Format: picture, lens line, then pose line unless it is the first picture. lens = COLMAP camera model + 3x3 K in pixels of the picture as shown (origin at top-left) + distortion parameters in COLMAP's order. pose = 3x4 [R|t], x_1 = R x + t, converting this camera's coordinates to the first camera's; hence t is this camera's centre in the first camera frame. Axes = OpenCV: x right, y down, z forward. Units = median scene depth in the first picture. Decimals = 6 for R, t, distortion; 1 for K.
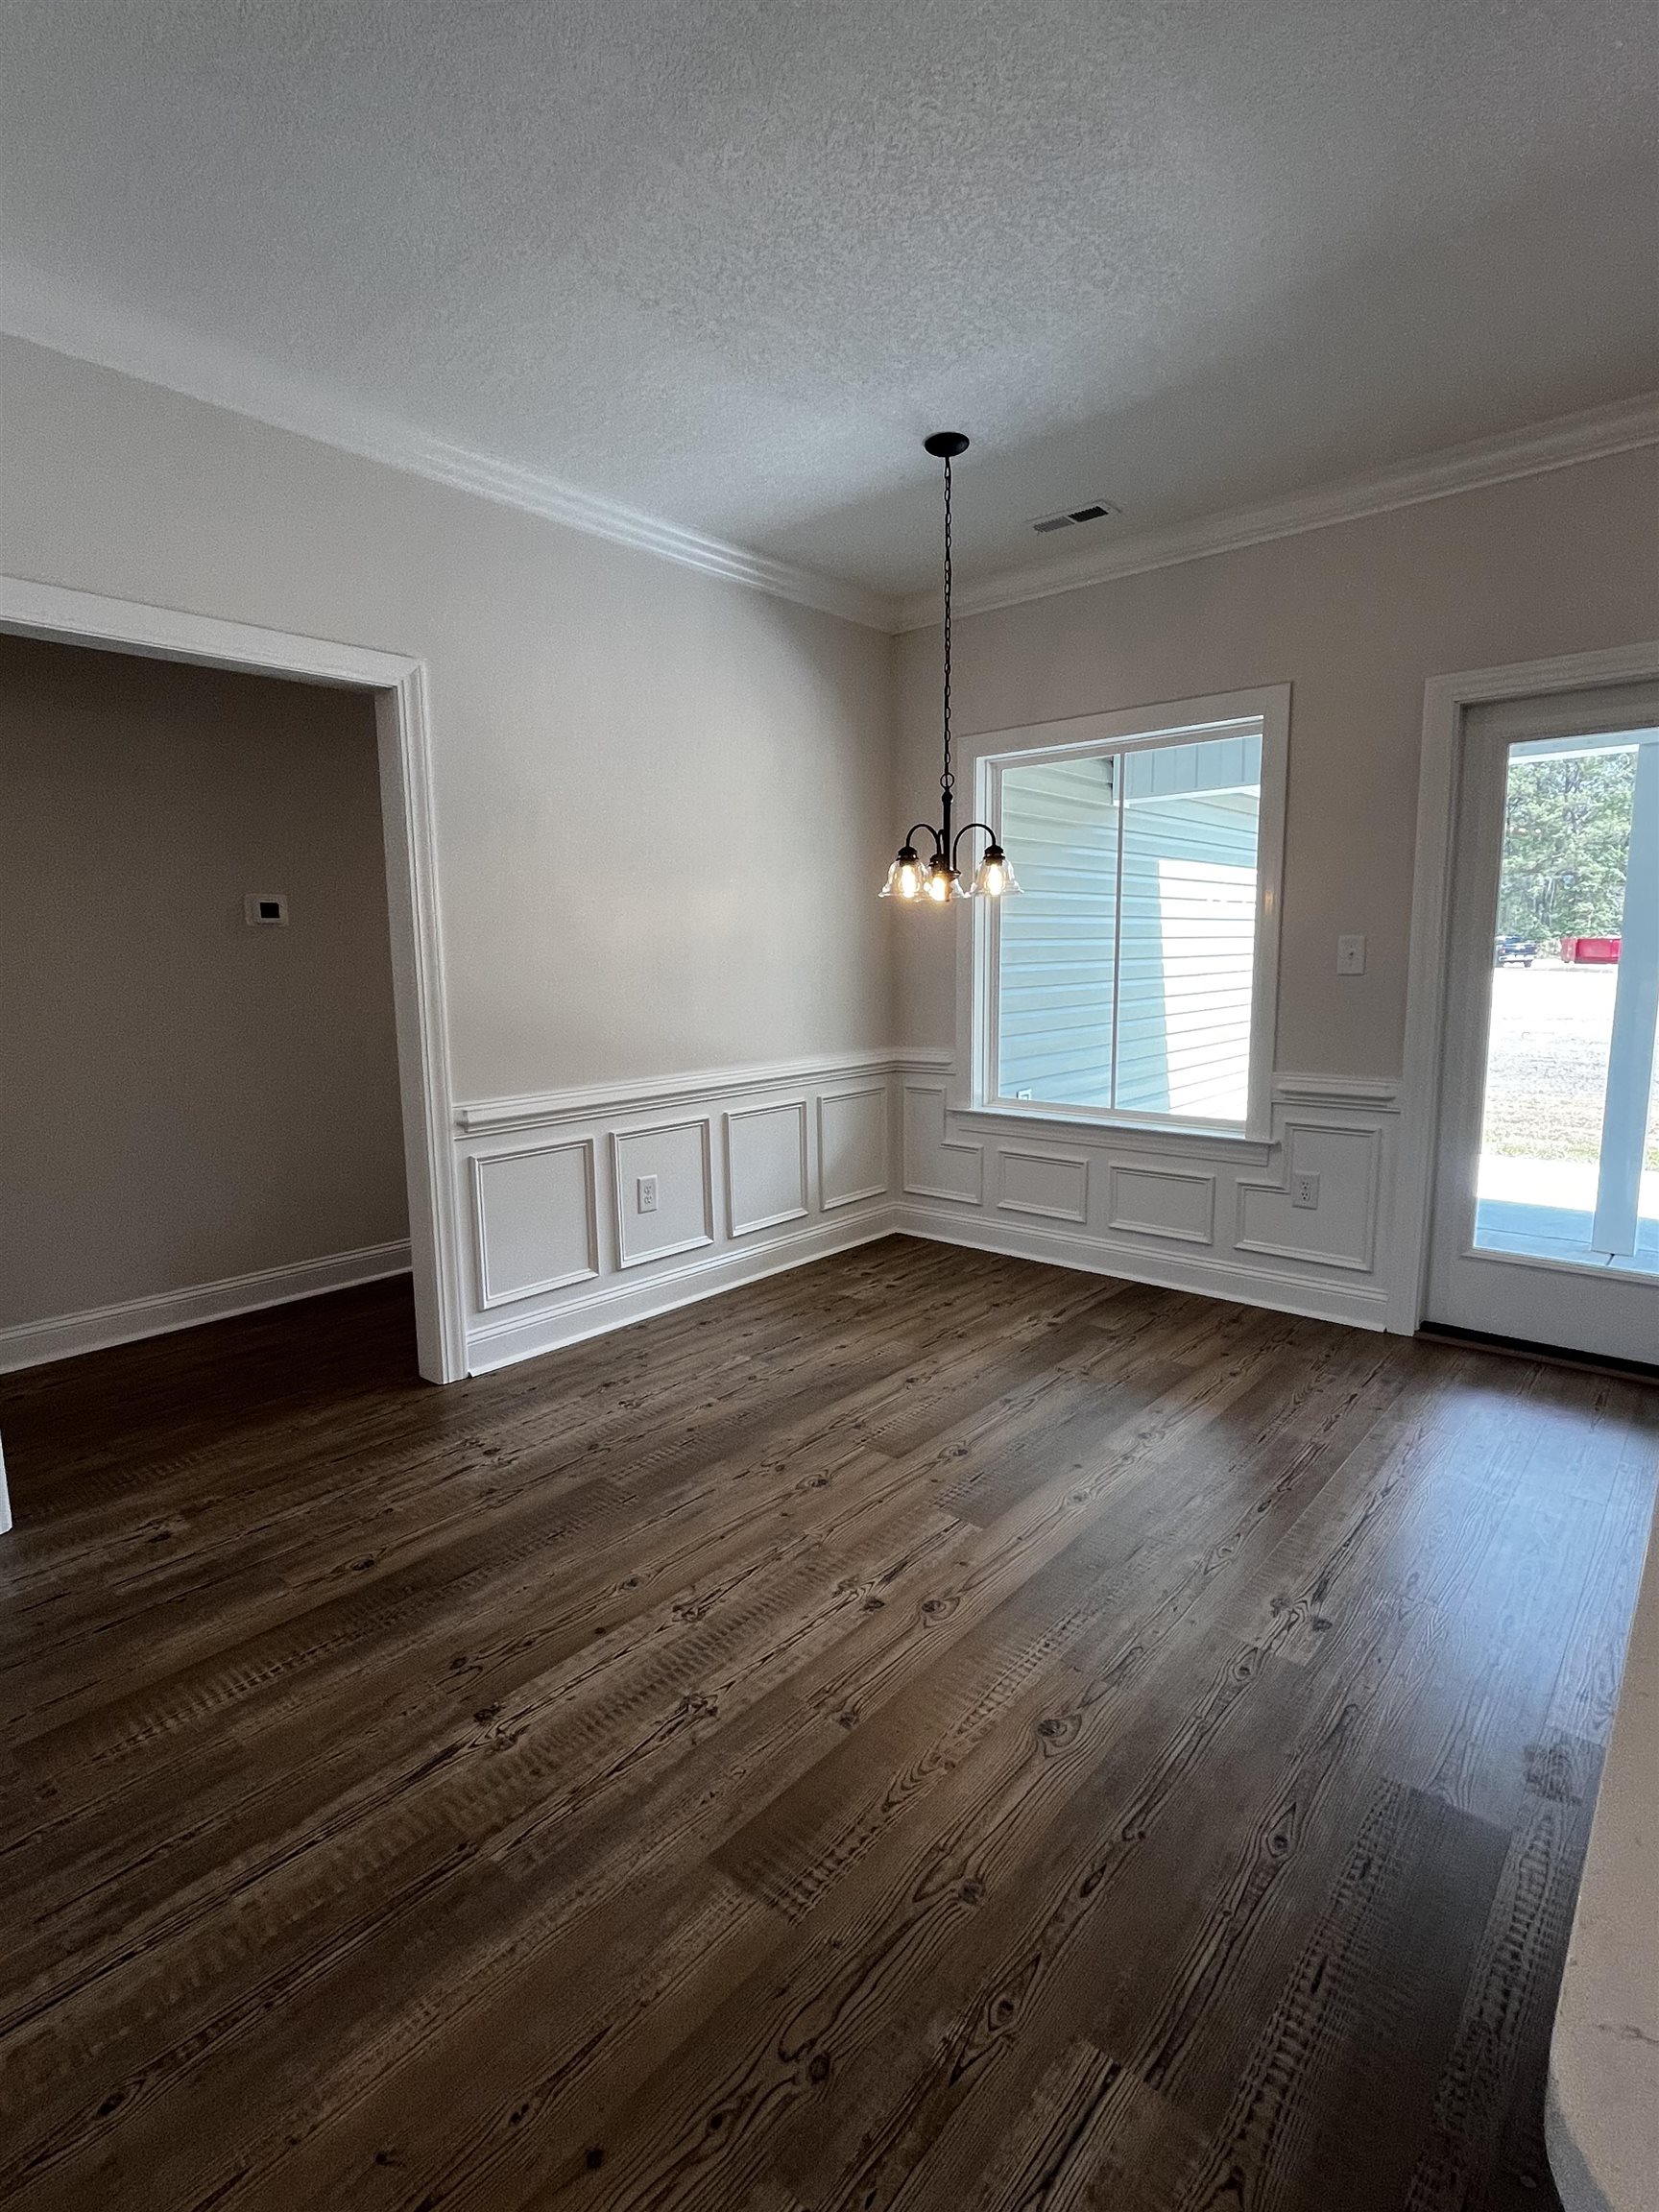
lens RADIAL K [[1055.6, 0, 834.8], [0, 1055.6, 1108.9], [0, 0, 1]] dist [-0.001692, -0.000141]
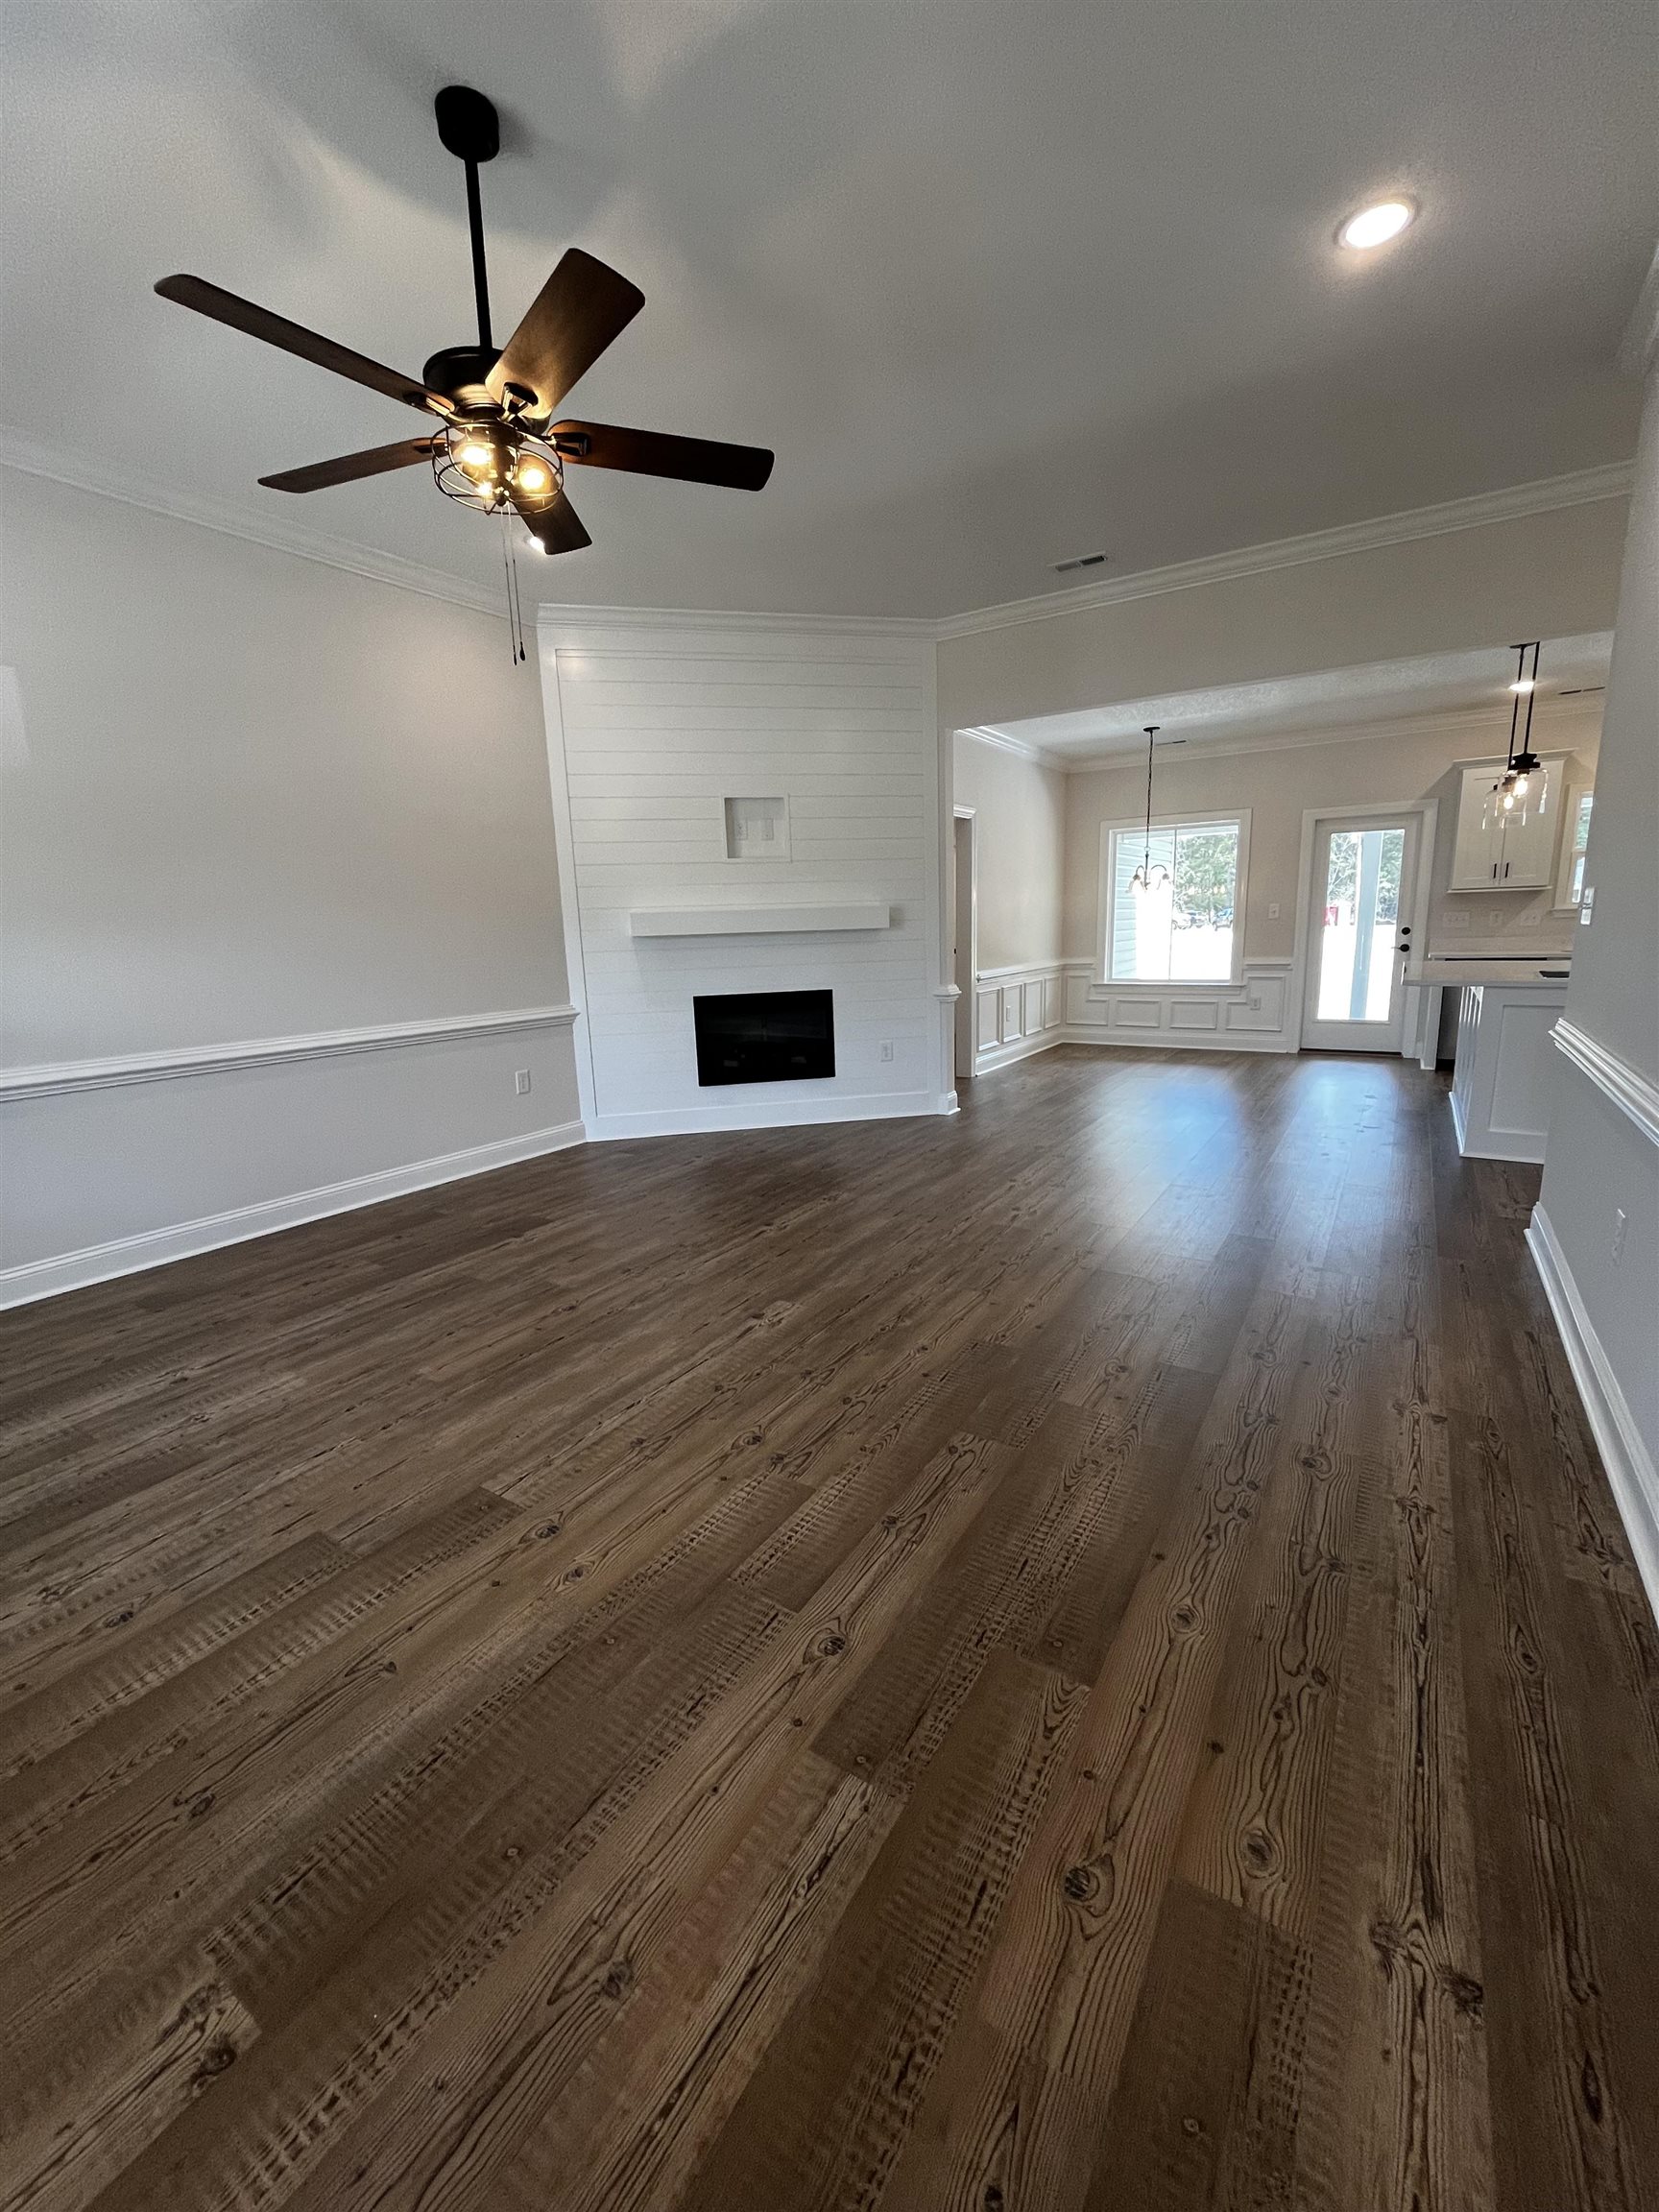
lens RADIAL K [[890.0, 0, 826.3], [0, 890.0, 1098.2], [0, 0, 1]] dist [0.017816, 0.000073]
pose [[0.989119, -0.043762, 0.140459, -0.929413], [0.036901, 0.998012, 0.051087, 0.160014], [-0.142416, -0.045348, 0.988768, -1.053429]]
